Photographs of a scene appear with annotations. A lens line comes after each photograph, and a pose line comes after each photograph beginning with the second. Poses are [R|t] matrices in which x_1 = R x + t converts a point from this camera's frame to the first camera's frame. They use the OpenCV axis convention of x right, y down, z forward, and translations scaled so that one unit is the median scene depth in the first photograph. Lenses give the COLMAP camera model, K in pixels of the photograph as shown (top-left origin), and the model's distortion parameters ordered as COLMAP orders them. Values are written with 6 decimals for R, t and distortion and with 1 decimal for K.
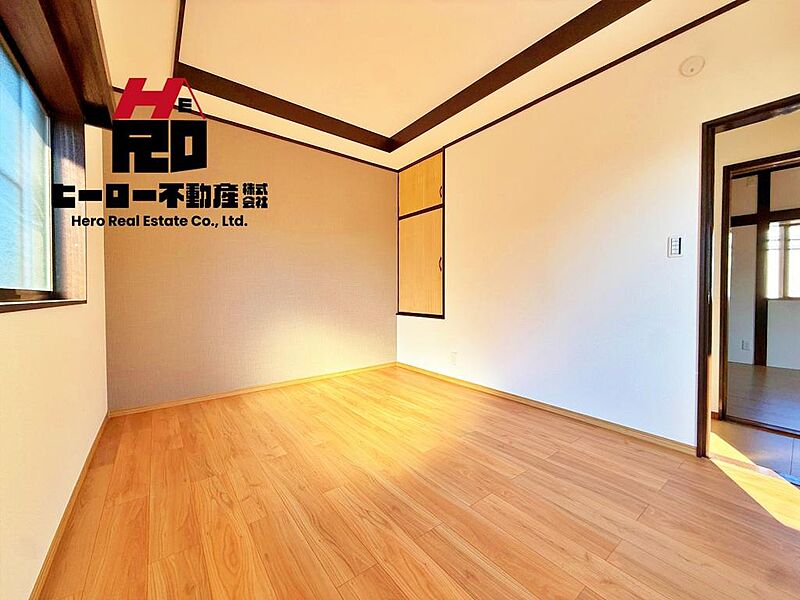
lens RADIAL K [[323.5, 0, 394.9], [0, 323.5, 297.2], [0, 0, 1]] dist [0.000936, 0.000072]
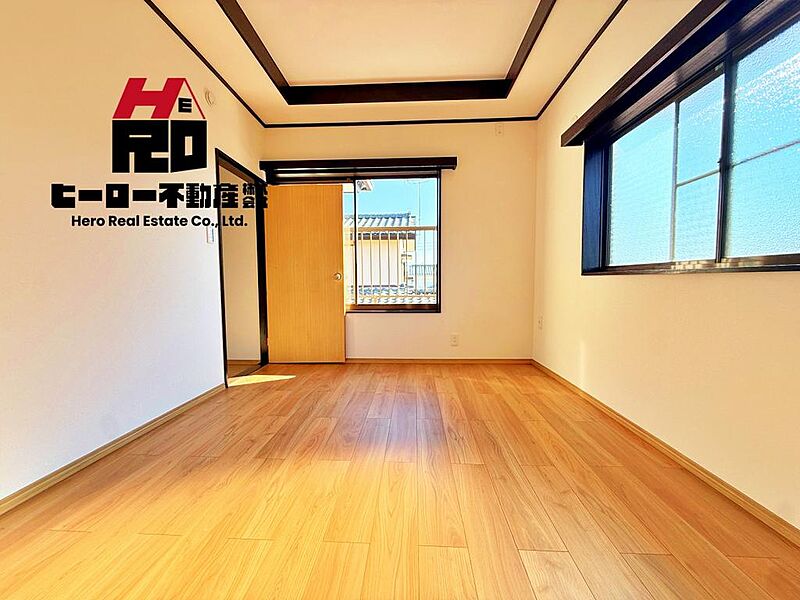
lens RADIAL K [[320.3, 0, 399.0], [0, 320.3, 299.5], [0, 0, 1]] dist [0.001207, 0.000146]
pose [[-0.769603, -0.033129, 0.637663, -0.527108], [0.013316, 0.997603, 0.067899, 0.019471], [-0.638384, 0.060747, -0.767317, 1.570093]]
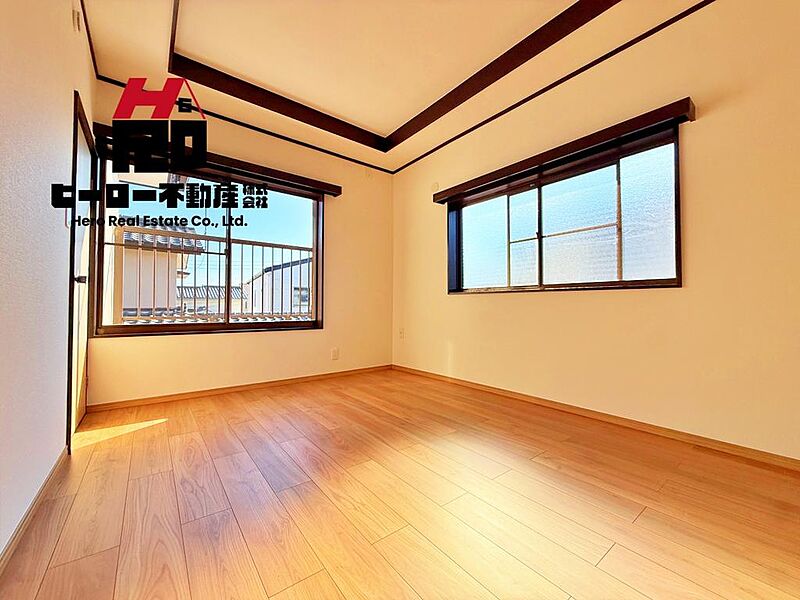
lens RADIAL K [[320.3, 0, 399.0], [0, 320.3, 299.5], [0, 0, 1]] dist [0.001207, 0.000146]
pose [[-0.999812, -0.002171, -0.019253, 0.036346], [-0.001976, 0.999947, -0.010114, 0.068010], [0.019274, -0.010074, -0.999763, 1.912677]]
